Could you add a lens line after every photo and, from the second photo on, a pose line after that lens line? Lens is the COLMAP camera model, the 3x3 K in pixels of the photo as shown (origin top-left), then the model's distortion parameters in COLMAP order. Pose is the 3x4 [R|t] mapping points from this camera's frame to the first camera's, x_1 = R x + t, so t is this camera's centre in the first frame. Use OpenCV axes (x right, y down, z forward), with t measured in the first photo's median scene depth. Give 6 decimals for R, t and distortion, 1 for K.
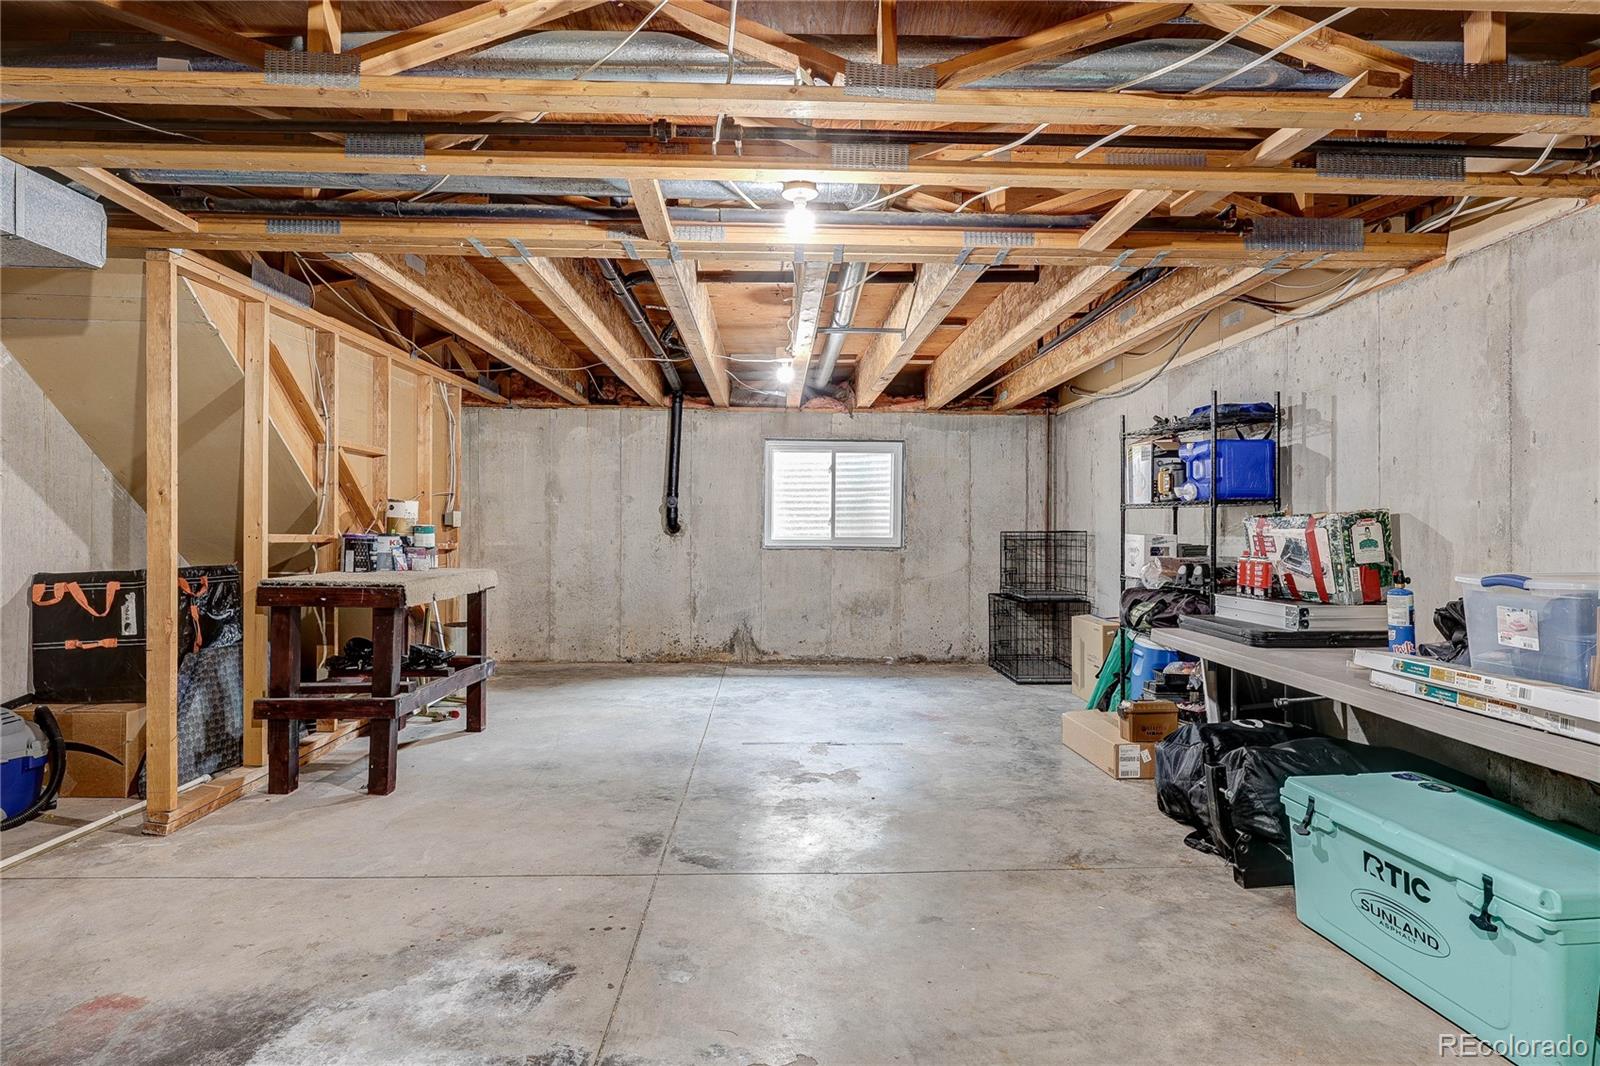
lens RADIAL K [[842.7, 0, 800.5], [0, 842.7, 533.4], [0, 0, 1]] dist [-0.005928, 0.001203]
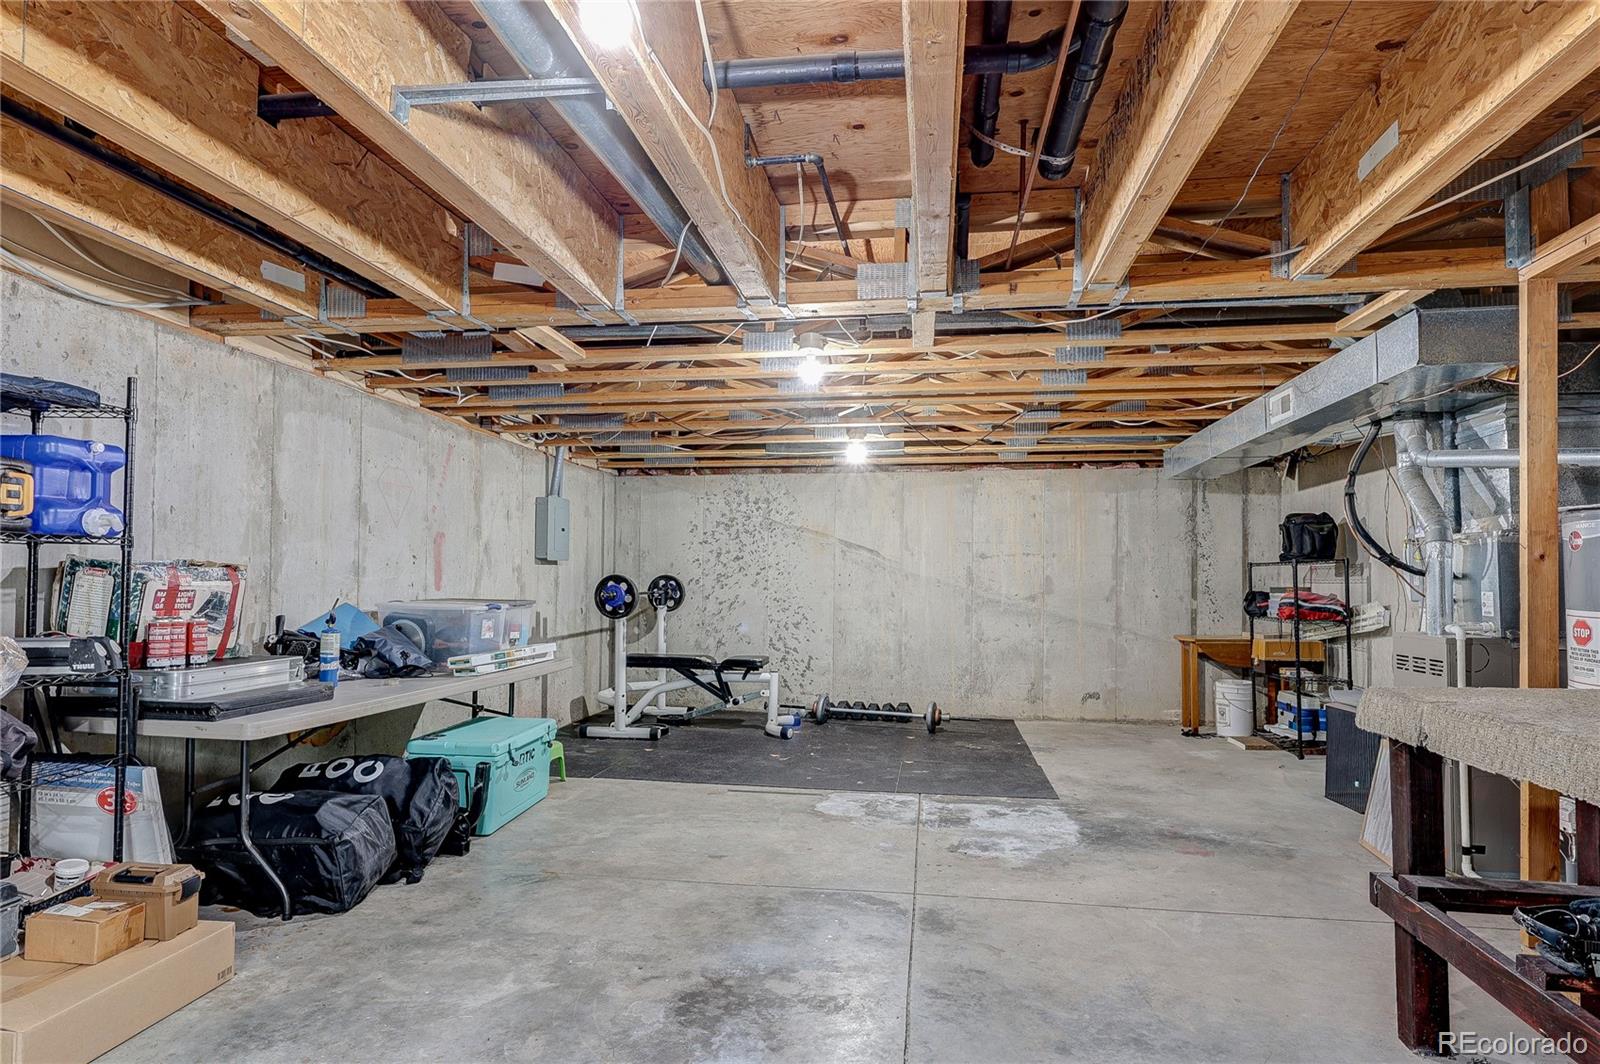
lens RADIAL K [[842.7, 0, 800.7], [0, 842.7, 543.4], [0, 0, 1]] dist [-0.005928, 0.001203]
pose [[-0.983033, -0.004070, 0.183386, -0.221302], [-0.011650, 0.999121, -0.040277, -0.019543], [-0.183061, -0.041730, -0.982215, 2.129016]]
